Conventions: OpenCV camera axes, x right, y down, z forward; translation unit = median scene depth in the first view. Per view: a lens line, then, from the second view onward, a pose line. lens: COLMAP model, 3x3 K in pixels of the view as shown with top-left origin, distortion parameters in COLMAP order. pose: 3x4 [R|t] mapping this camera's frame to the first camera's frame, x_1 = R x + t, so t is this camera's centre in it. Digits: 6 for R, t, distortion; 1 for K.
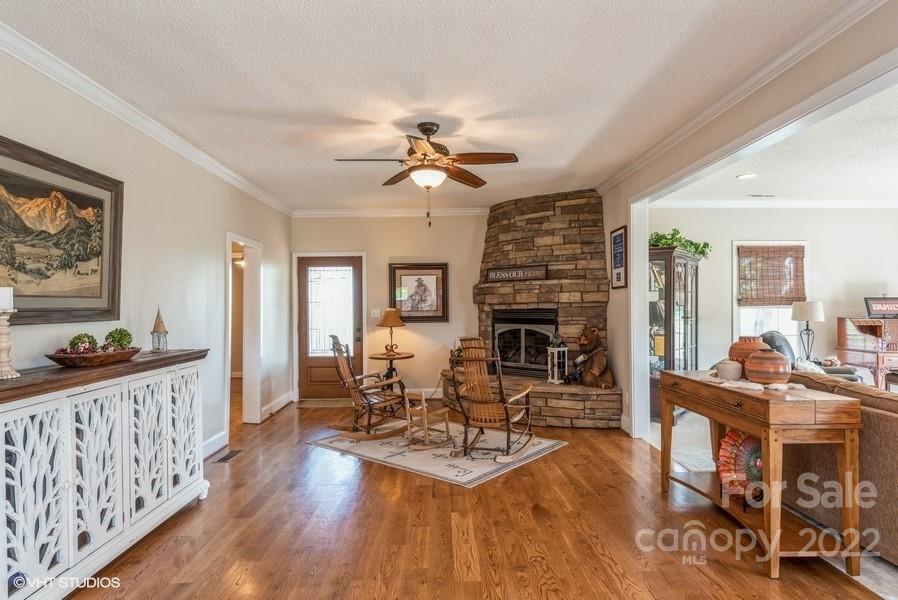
lens RADIAL K [[517.9, 0, 449.9], [0, 517.9, 305.7], [0, 0, 1]] dist [0.042238, -0.032093]
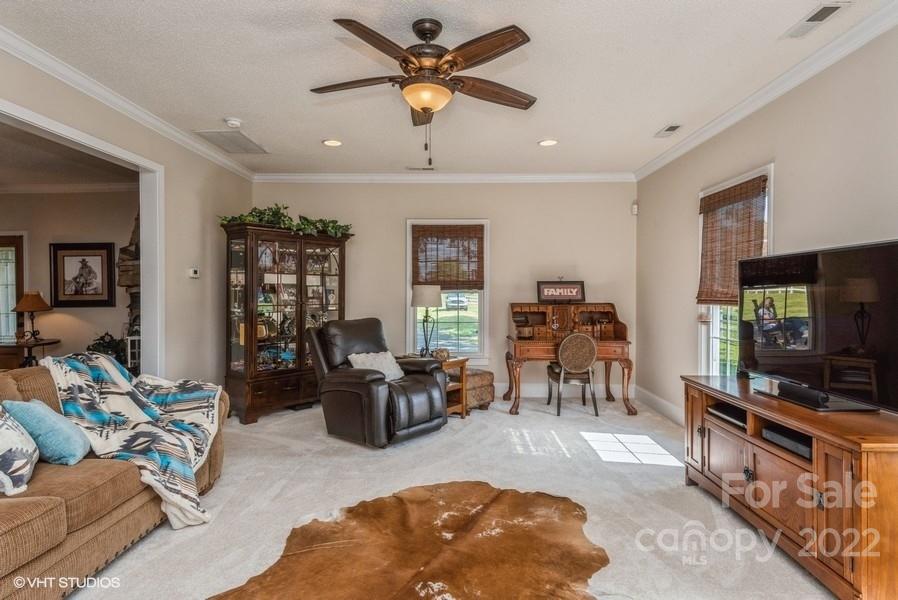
lens RADIAL K [[488.9, 0, 449.0], [0, 488.9, 300.0], [0, 0, 1]] dist [0.025708, -0.001497]
pose [[0.998875, 0.003874, -0.047264, 0.747304], [-0.002963, 0.999809, 0.019344, 0.000780], [0.047330, -0.019182, 0.998695, 0.166481]]
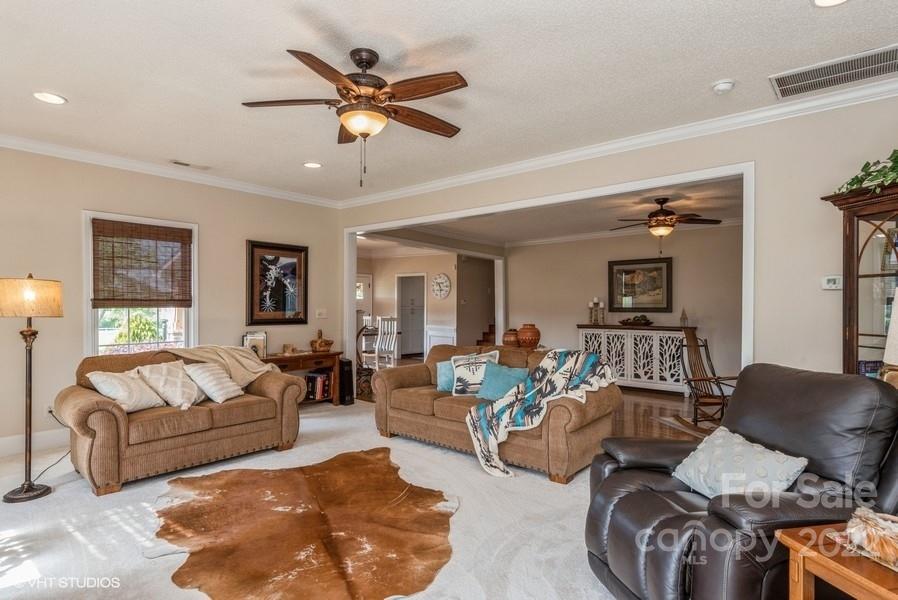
lens RADIAL K [[488.9, 0, 449.0], [0, 488.9, 300.0], [0, 0, 1]] dist [0.025708, -0.001497]
pose [[-0.673773, -0.007756, -0.738898, 0.993686], [-0.002645, 0.999964, -0.008084, -0.000447], [0.738934, -0.003492, -0.673769, 0.964893]]
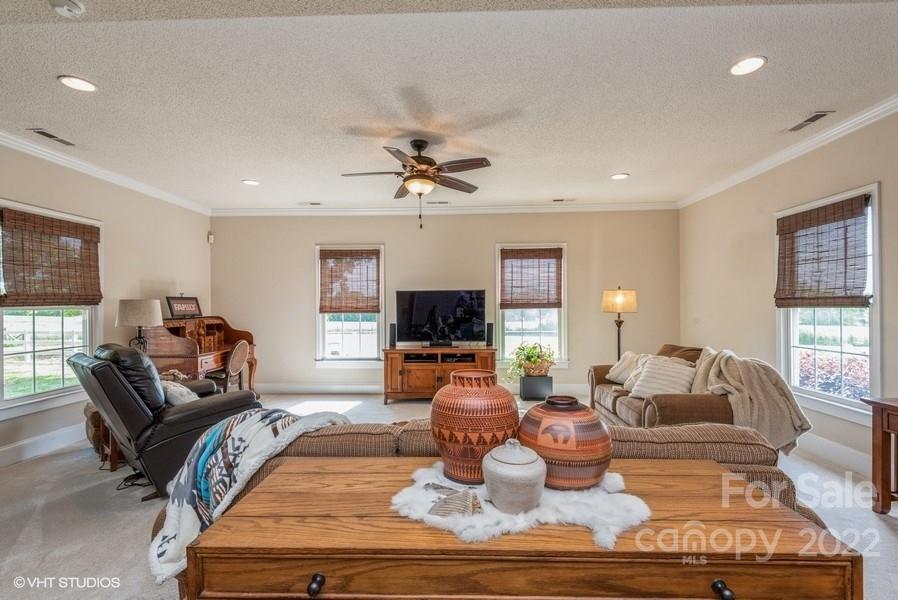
lens RADIAL K [[403.5, 0, 452.4], [0, 403.5, 303.3], [0, 0, 1]] dist [0.024361, -0.024221]
pose [[0.057021, 0.005581, 0.998357, 0.135367], [0.003471, 0.999977, -0.005789, 0.001710], [-0.998367, 0.003795, 0.057000, 0.519002]]
